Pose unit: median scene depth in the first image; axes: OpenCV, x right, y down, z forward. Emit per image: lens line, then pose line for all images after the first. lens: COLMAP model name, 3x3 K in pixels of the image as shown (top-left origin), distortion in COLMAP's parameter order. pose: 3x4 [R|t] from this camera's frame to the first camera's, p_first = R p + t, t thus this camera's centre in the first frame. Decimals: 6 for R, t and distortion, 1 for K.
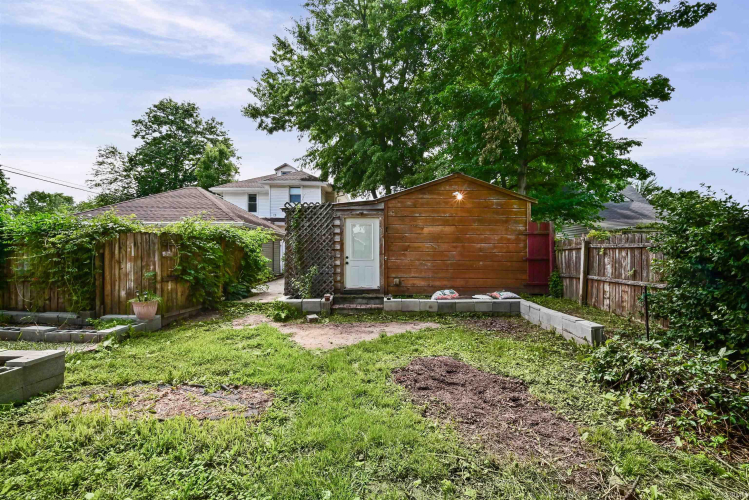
lens RADIAL K [[316.2, 0, 376.1], [0, 316.2, 252.9], [0, 0, 1]] dist [-0.013161, -0.000628]
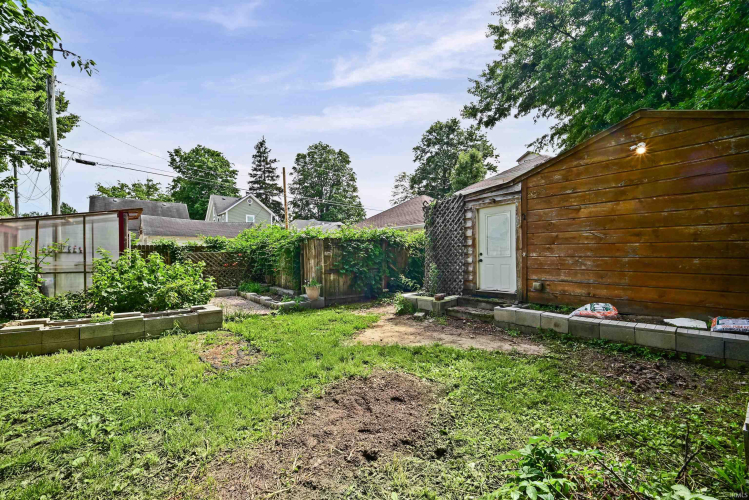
lens RADIAL K [[316.2, 0, 375.9], [0, 316.2, 254.4], [0, 0, 1]] dist [-0.013161, -0.000628]
pose [[0.620437, -0.011561, -0.784171, 0.407983], [0.020629, 0.999786, 0.001582, 0.008086], [0.783985, -0.017158, 0.620543, 0.238437]]
